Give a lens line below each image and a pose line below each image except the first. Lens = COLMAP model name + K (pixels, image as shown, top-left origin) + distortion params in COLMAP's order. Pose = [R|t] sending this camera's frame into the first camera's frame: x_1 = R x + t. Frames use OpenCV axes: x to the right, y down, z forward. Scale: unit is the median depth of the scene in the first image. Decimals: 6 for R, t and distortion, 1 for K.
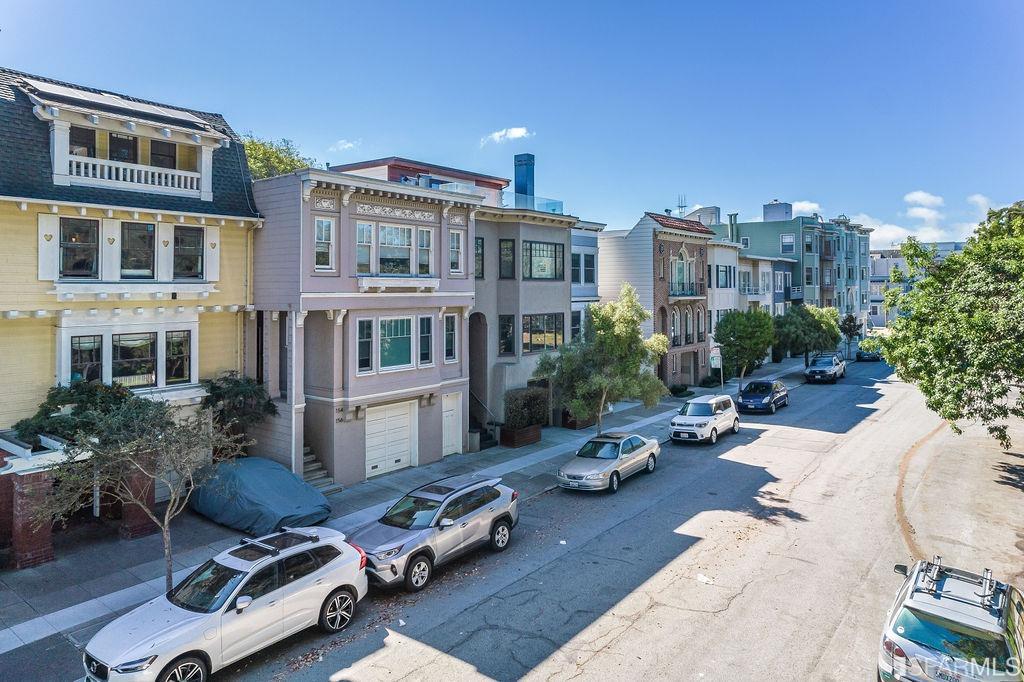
lens RADIAL K [[658.1, 0, 507.5], [0, 658.1, 270.9], [0, 0, 1]] dist [-0.024354, 0.044695]
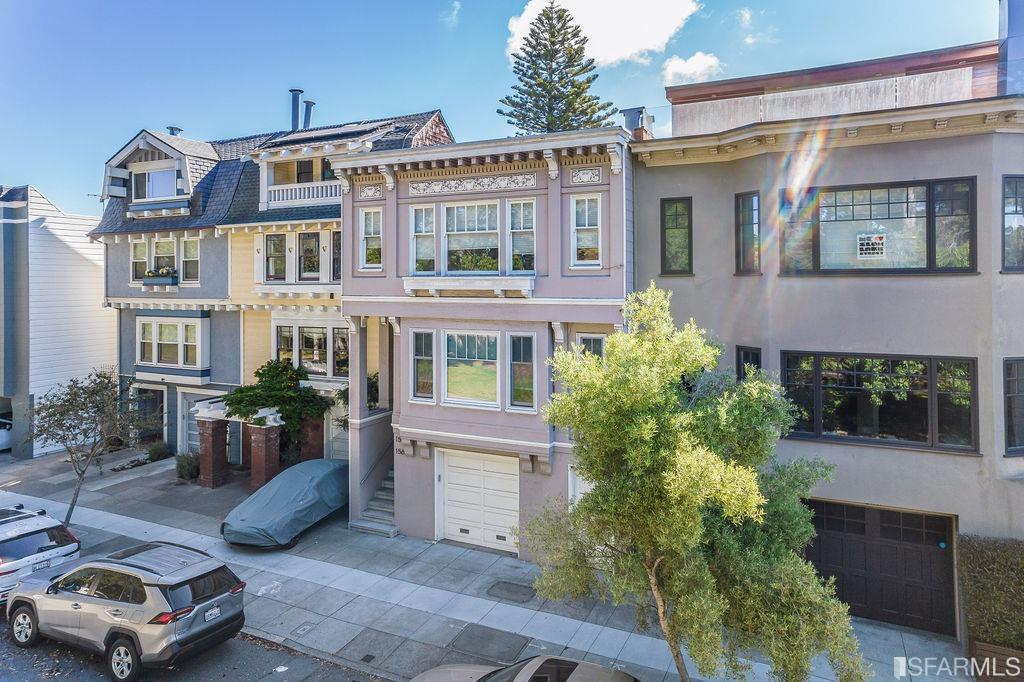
lens RADIAL K [[658.1, 0, 507.5], [0, 658.1, 270.9], [0, 0, 1]] dist [-0.024354, 0.044695]
pose [[0.233445, -0.014210, -0.972266, 0.606603], [0.027452, 0.999591, -0.008018, 0.012461], [0.971982, -0.024819, 0.233740, 0.992558]]
